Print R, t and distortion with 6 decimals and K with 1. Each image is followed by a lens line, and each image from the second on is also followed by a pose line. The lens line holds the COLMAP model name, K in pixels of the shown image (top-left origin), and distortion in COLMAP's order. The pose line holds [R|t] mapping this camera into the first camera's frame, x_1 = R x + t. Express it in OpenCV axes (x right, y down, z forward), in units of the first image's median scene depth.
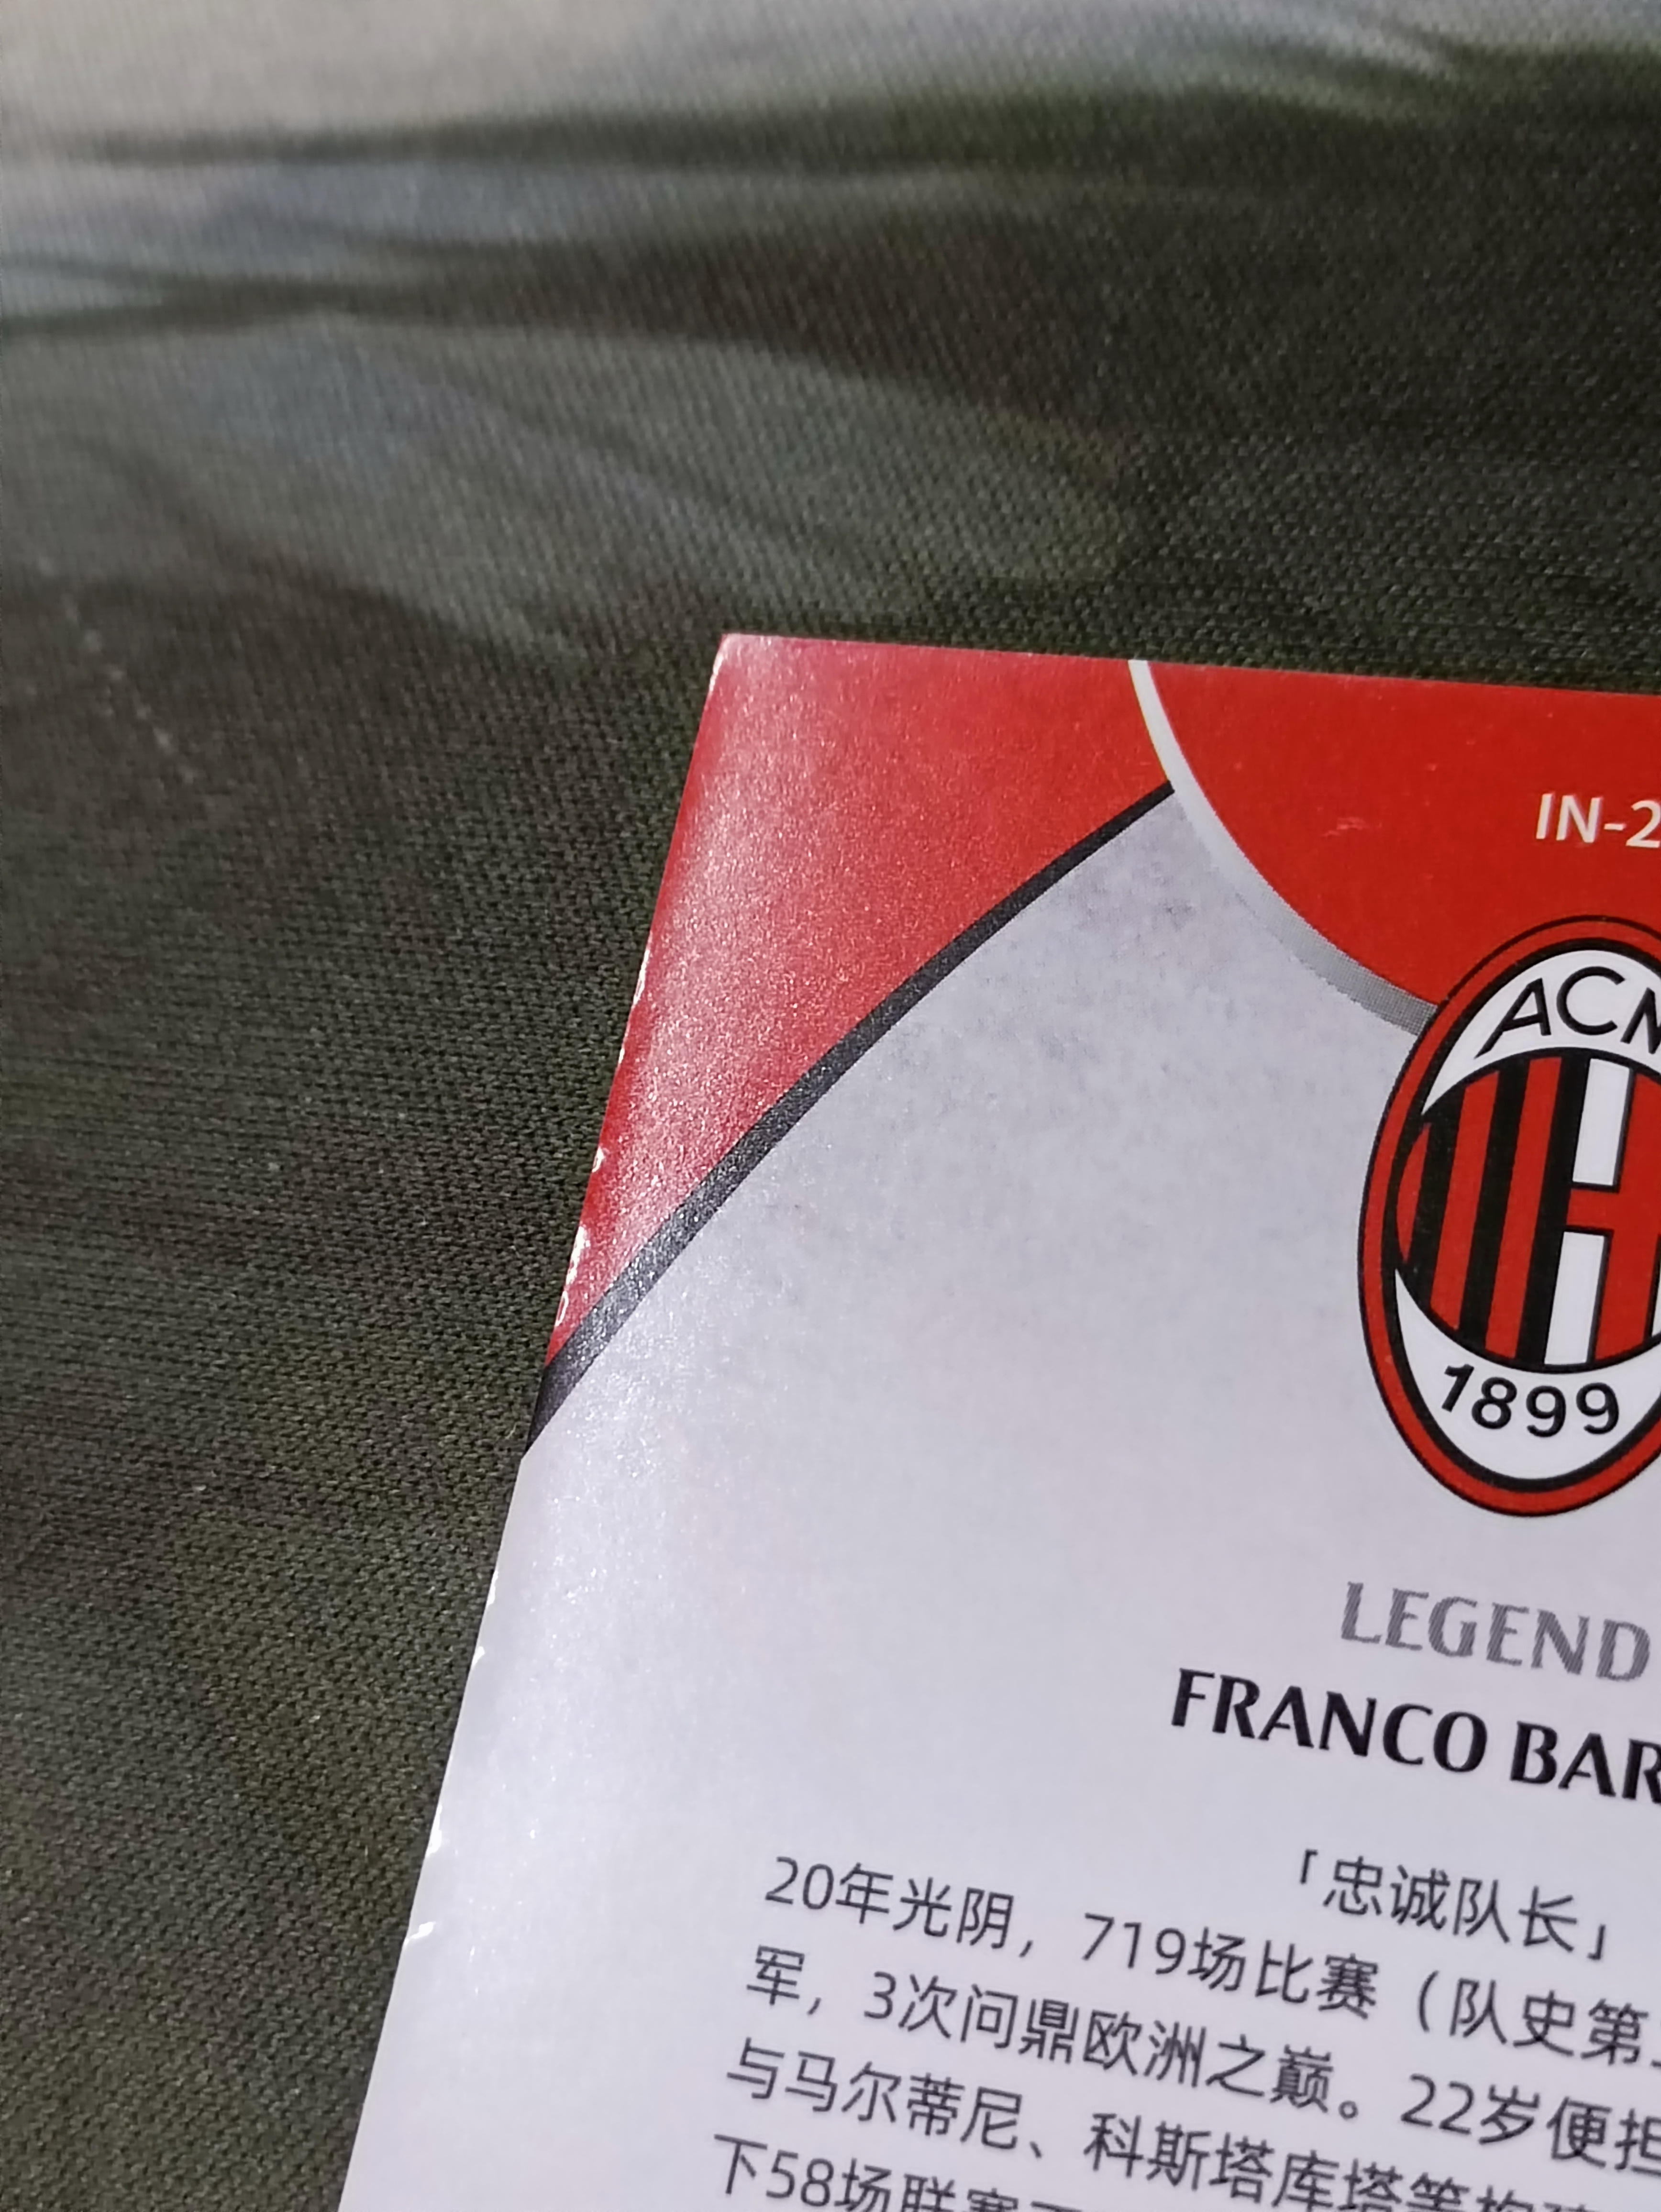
lens RADIAL K [[3479.8, 0, 837.1], [0, 3479.8, 1095.5], [0, 0, 1]] dist [-0.055825, 0.000000]
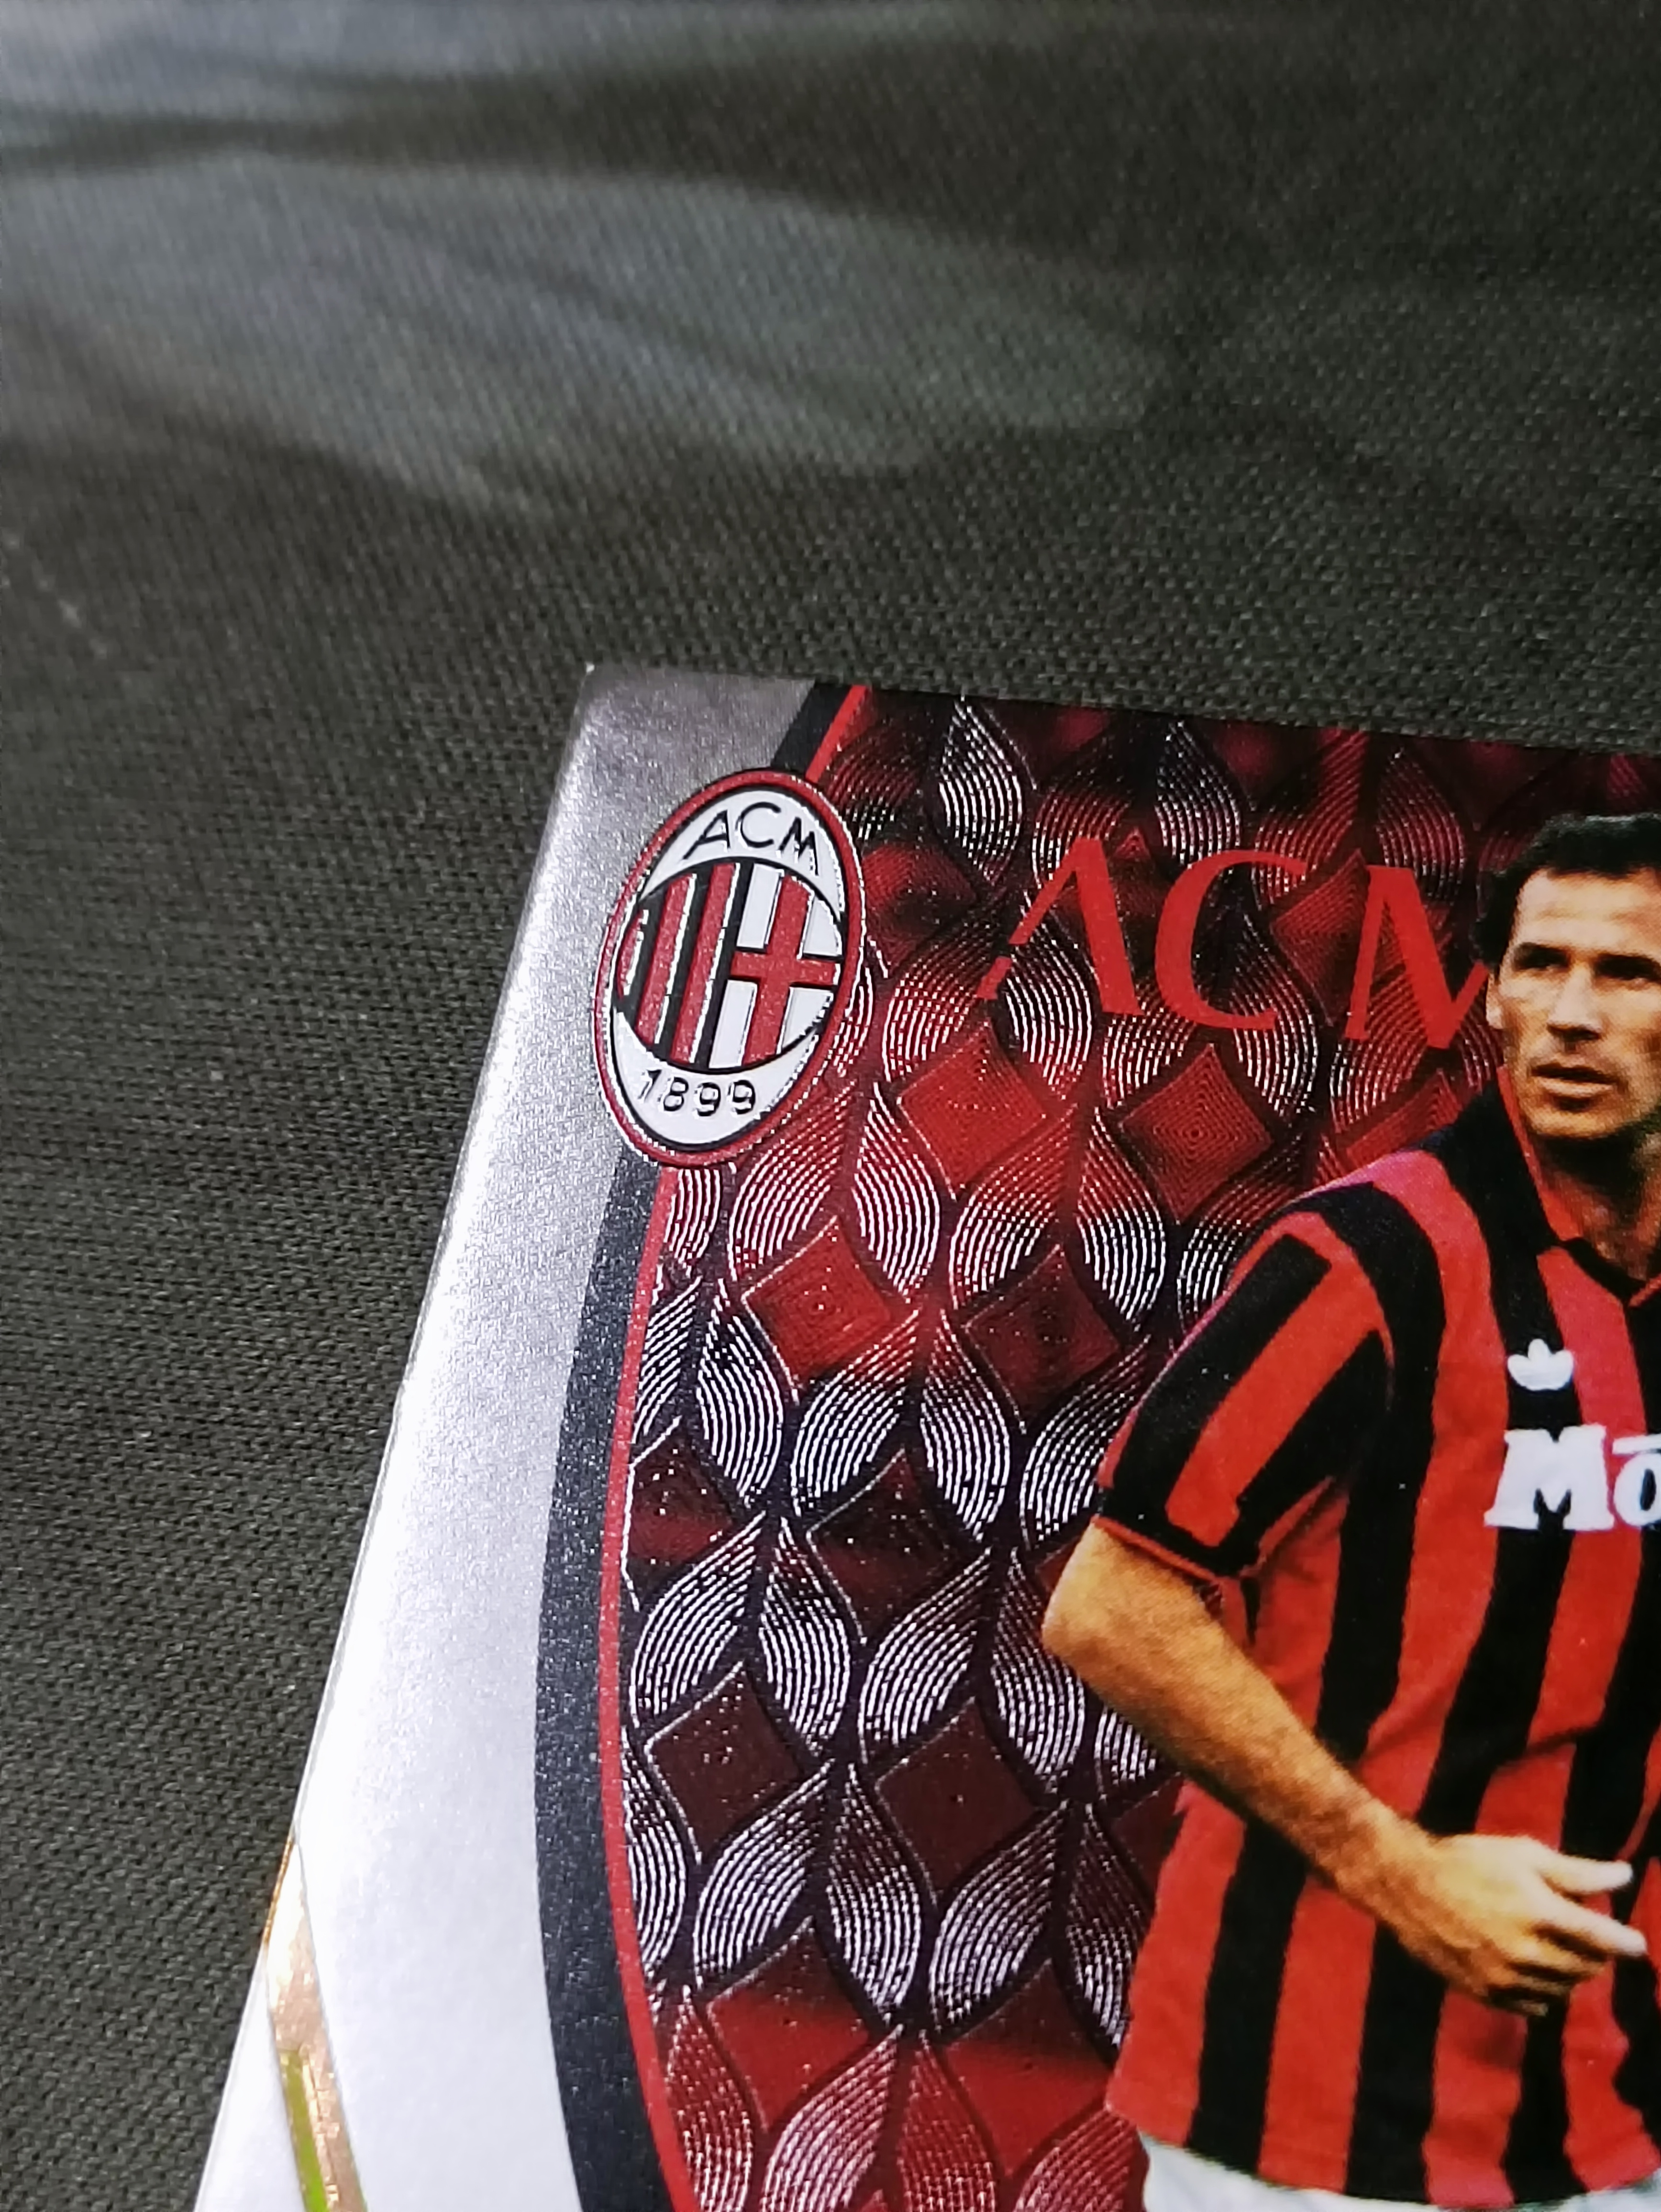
lens RADIAL K [[3479.8, 0, 852.5], [0, 3479.8, 1107.6], [0, 0, 1]] dist [-0.055825, 0.000000]
pose [[0.995449, -0.008673, 0.094904, -0.086447], [0.010300, 0.999808, -0.016664, 0.046154], [-0.094741, 0.017566, 0.995347, 0.101981]]
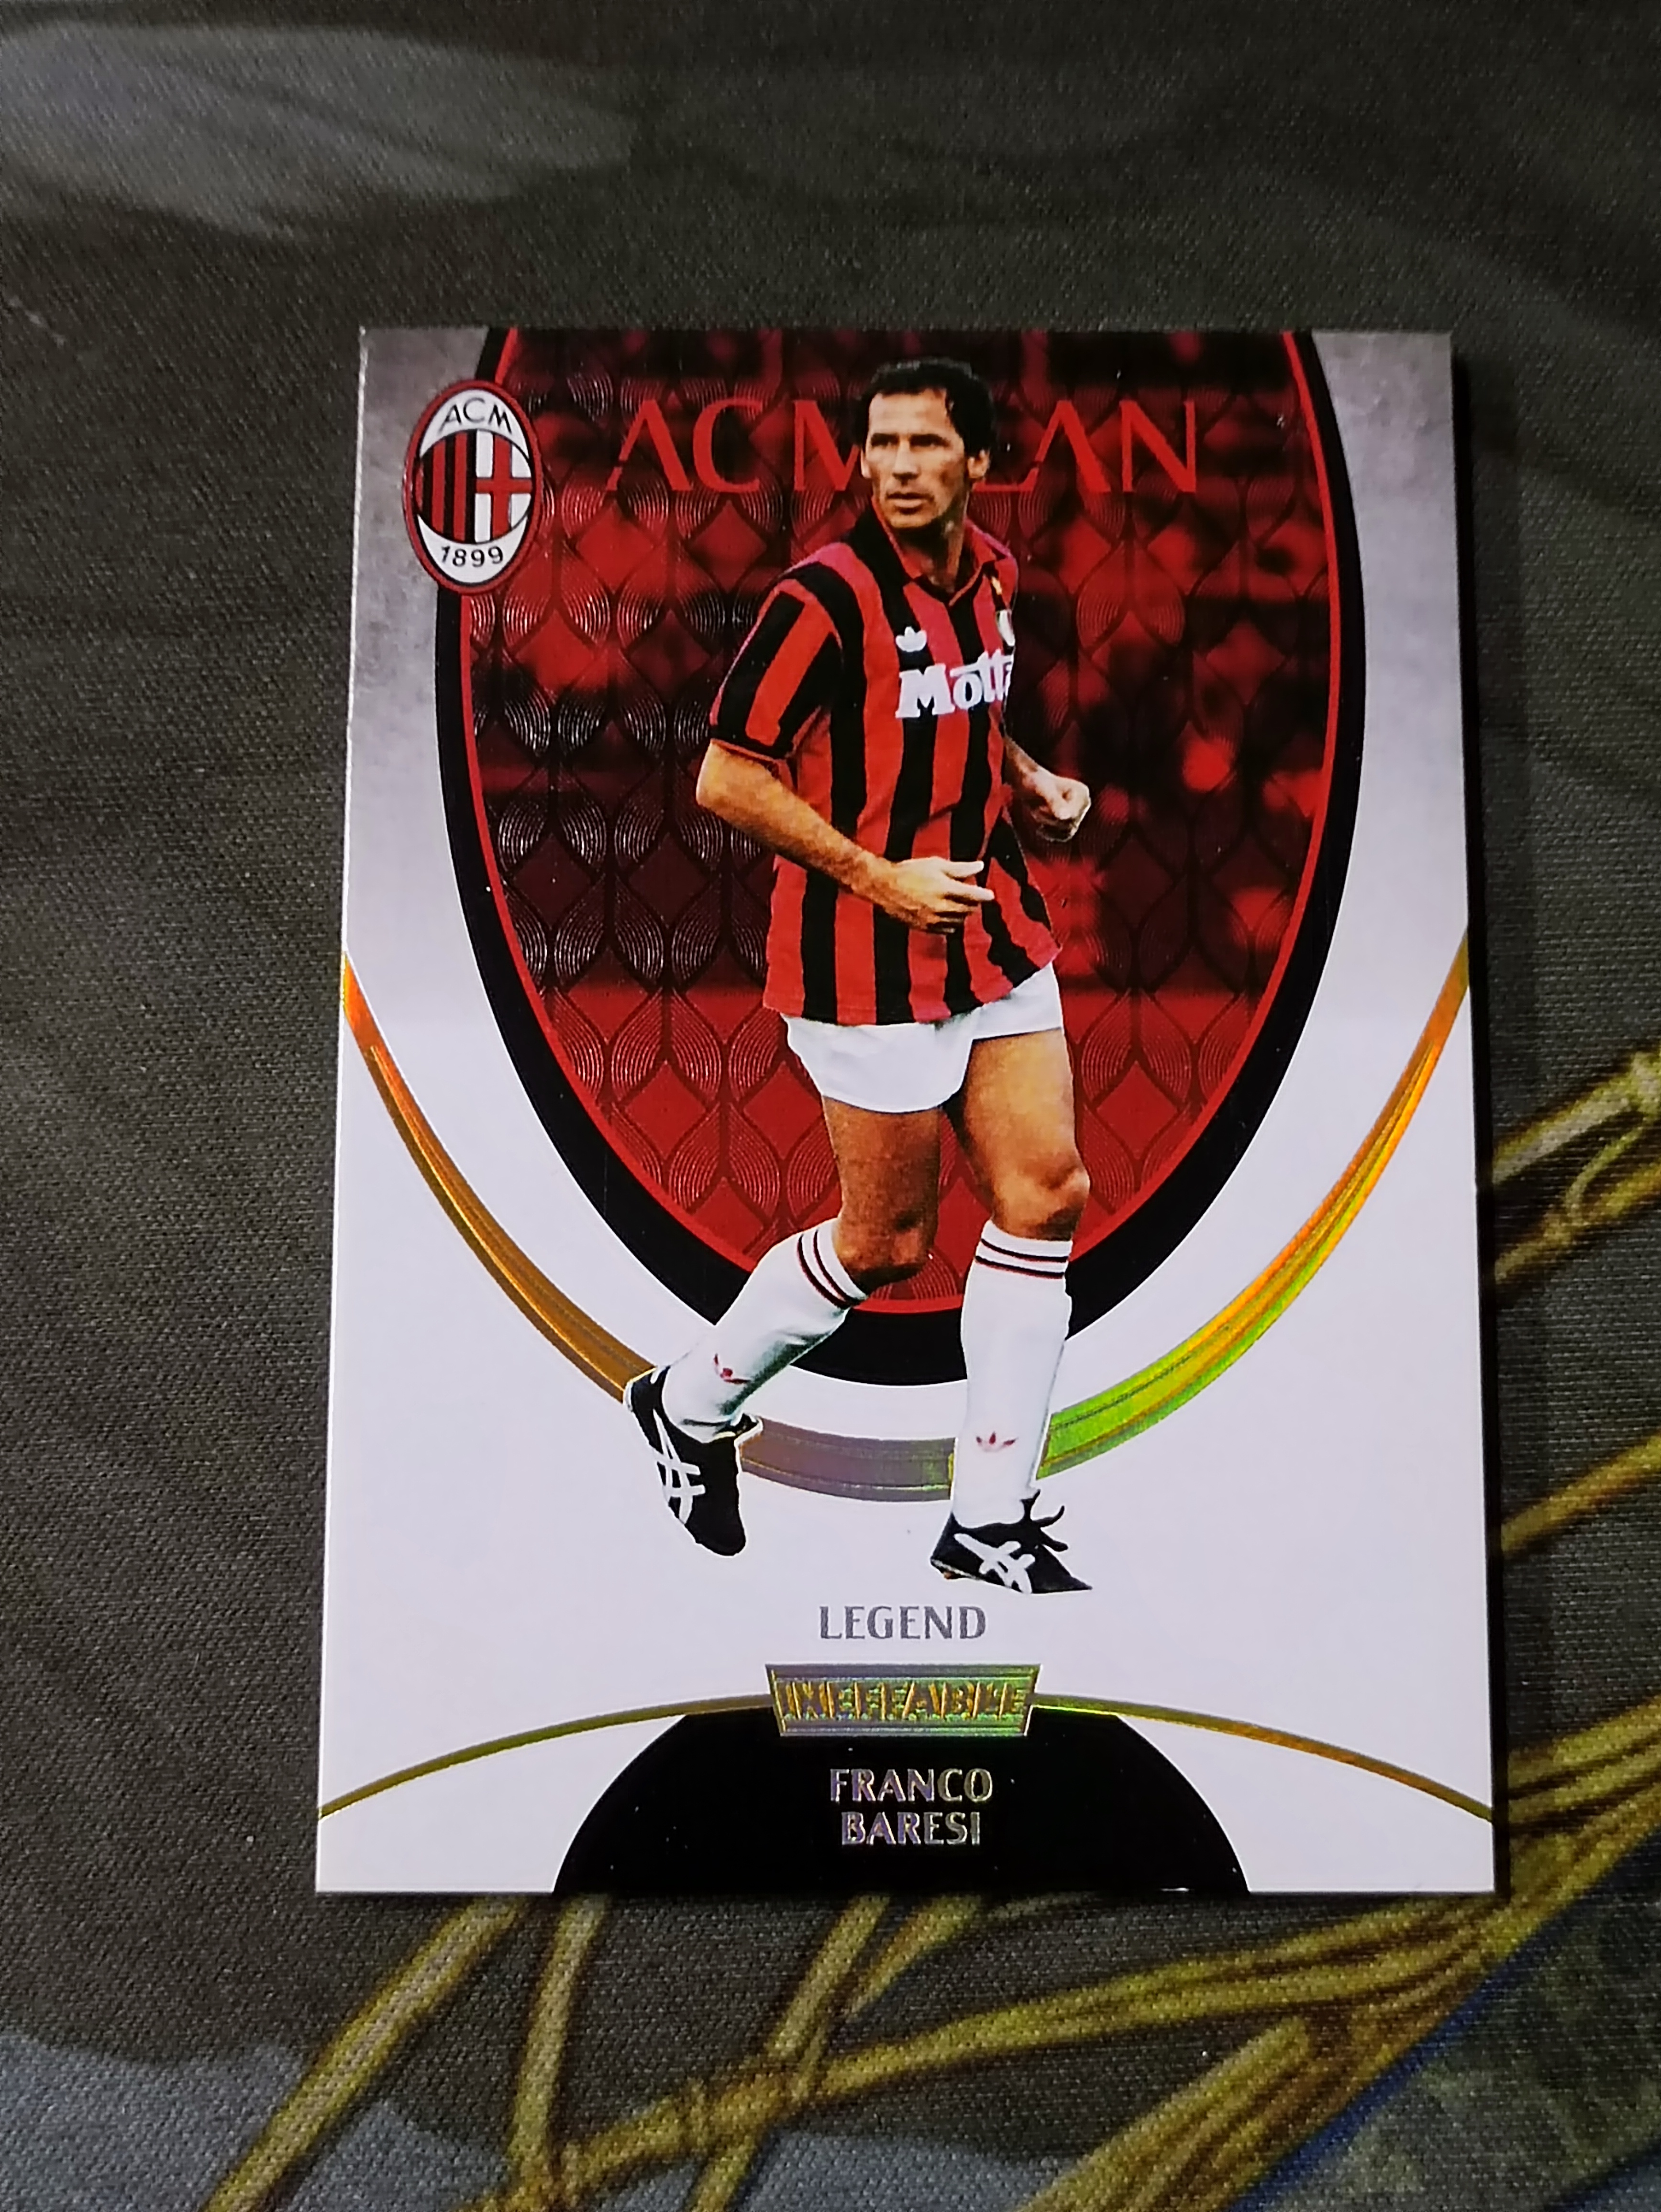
lens RADIAL K [[3479.8, 0, 834.7], [0, 3479.8, 1095.4], [0, 0, 1]] dist [-0.055825, 0.000000]
pose [[0.932172, -0.181205, 0.313402, -0.448691], [0.124109, 0.973209, 0.193551, -0.020652], [-0.340078, -0.141527, 0.929686, -0.685386]]
